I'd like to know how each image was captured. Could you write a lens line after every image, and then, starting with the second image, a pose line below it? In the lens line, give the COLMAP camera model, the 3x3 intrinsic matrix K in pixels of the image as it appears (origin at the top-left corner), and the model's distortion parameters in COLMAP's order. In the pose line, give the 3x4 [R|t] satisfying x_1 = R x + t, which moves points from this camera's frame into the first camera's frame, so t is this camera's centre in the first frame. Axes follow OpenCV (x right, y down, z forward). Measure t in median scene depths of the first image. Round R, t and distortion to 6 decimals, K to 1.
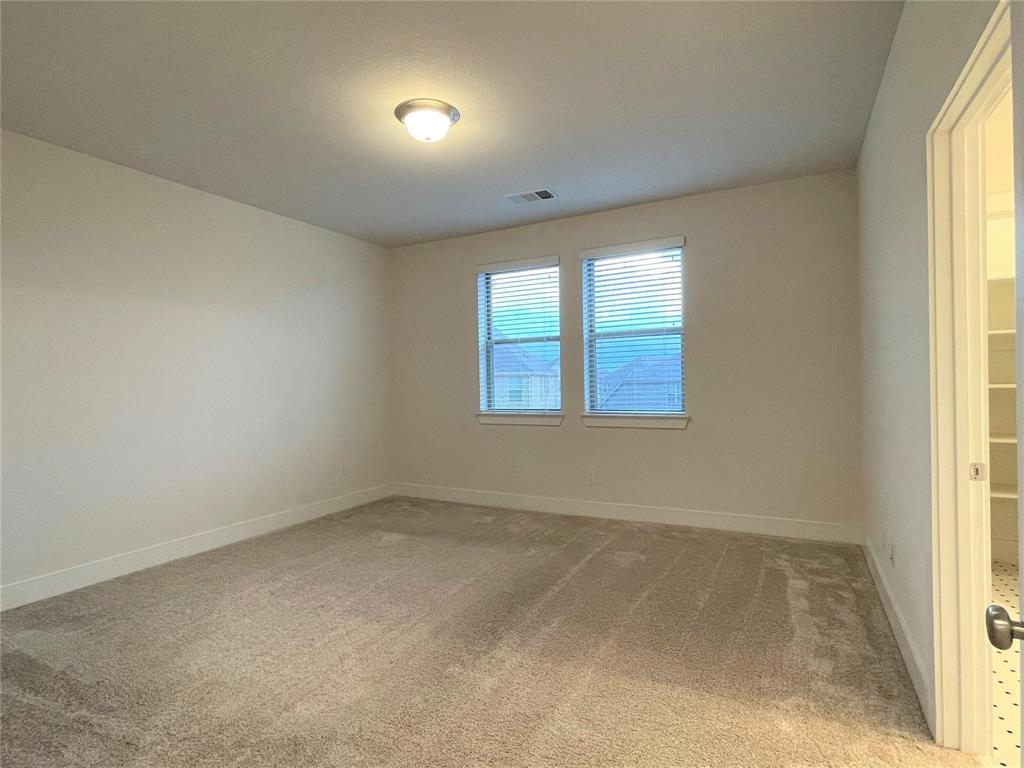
lens RADIAL K [[529.9, 0, 512.0], [0, 529.9, 384.0], [0, 0, 1]] dist [-0.003150, 0.000577]
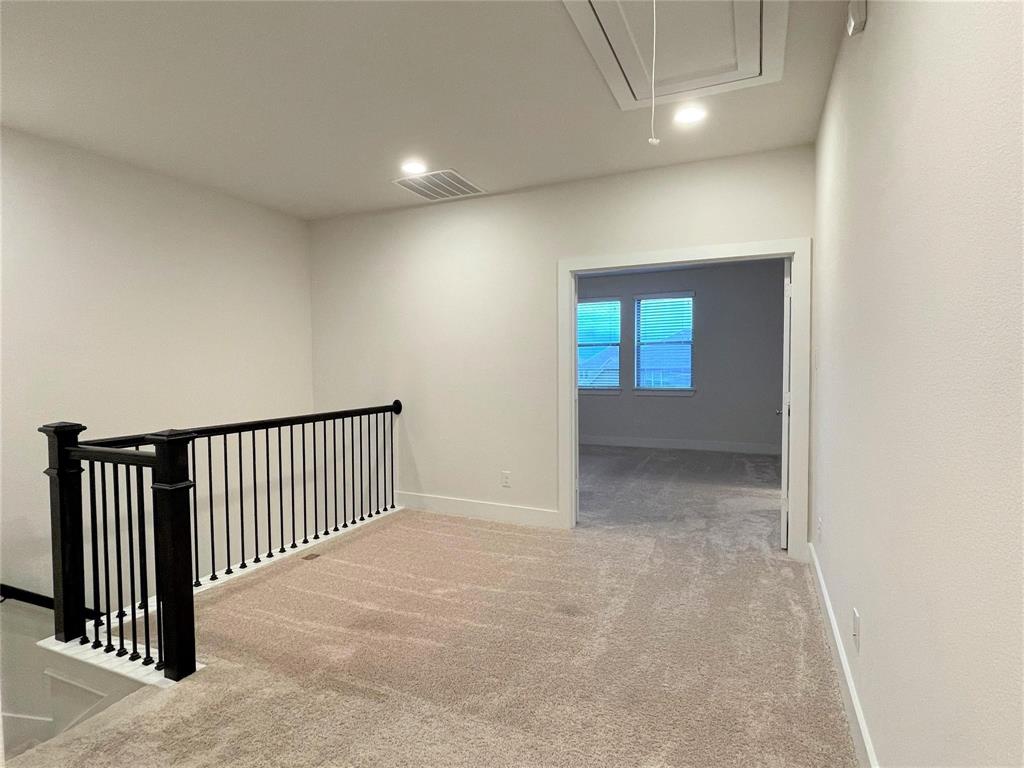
lens RADIAL K [[529.9, 0, 512.0], [0, 529.9, 384.0], [0, 0, 1]] dist [-0.003150, 0.000577]
pose [[0.997409, 0.005501, 0.071726, -0.408885], [-0.009142, 0.998681, 0.050529, -0.044905], [-0.071354, -0.051054, 0.996144, -0.741706]]
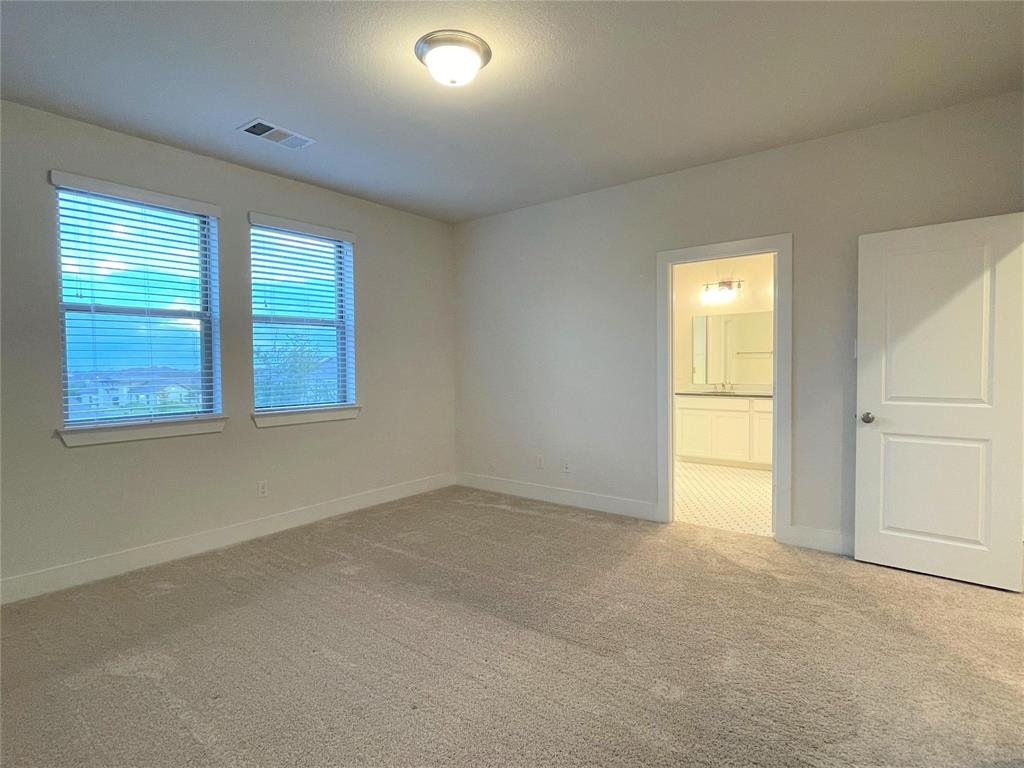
lens RADIAL K [[542.5, 0, 512.0], [0, 542.5, 384.0], [0, 0, 1]] dist [-0.002752, -0.000849]
pose [[0.166558, -0.024205, 0.985735, -0.630428], [0.004288, 0.999707, 0.023823, -0.007338], [-0.986022, 0.000259, 0.166613, 0.467385]]
